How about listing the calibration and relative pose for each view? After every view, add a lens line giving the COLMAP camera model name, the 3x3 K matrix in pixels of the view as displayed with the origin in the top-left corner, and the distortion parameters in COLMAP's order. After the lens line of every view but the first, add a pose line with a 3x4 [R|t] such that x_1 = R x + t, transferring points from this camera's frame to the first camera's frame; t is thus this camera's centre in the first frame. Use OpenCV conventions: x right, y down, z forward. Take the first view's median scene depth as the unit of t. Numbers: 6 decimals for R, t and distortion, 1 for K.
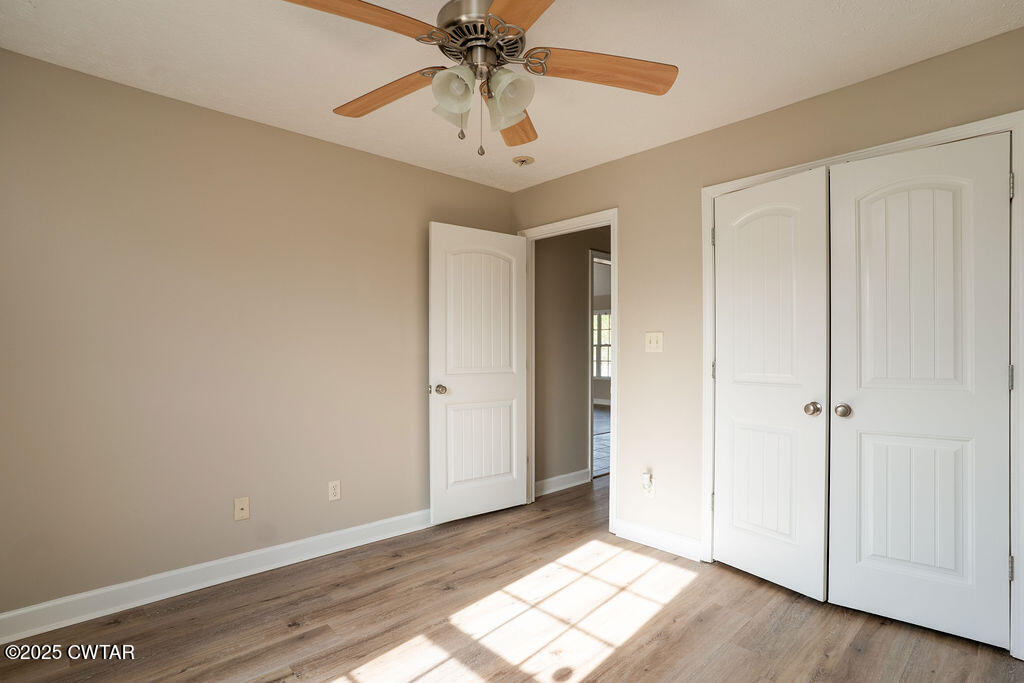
lens RADIAL K [[505.5, 0, 511.9], [0, 505.5, 355.9], [0, 0, 1]] dist [-0.019463, -0.000076]
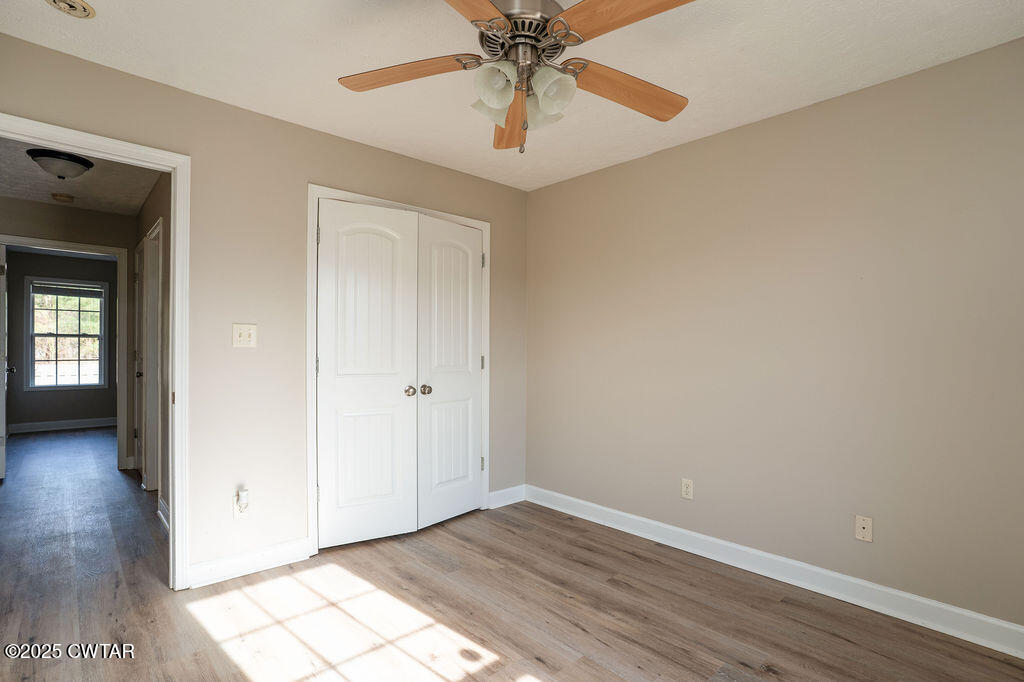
lens RADIAL K [[512.4, 0, 513.6], [0, 512.4, 357.0], [0, 0, 1]] dist [-0.069264, 0.039295]
pose [[0.006627, -0.018462, 0.999808, -0.718474], [-0.000241, 0.999829, 0.018464, -0.009752], [-0.999978, -0.000364, 0.006621, 0.684182]]
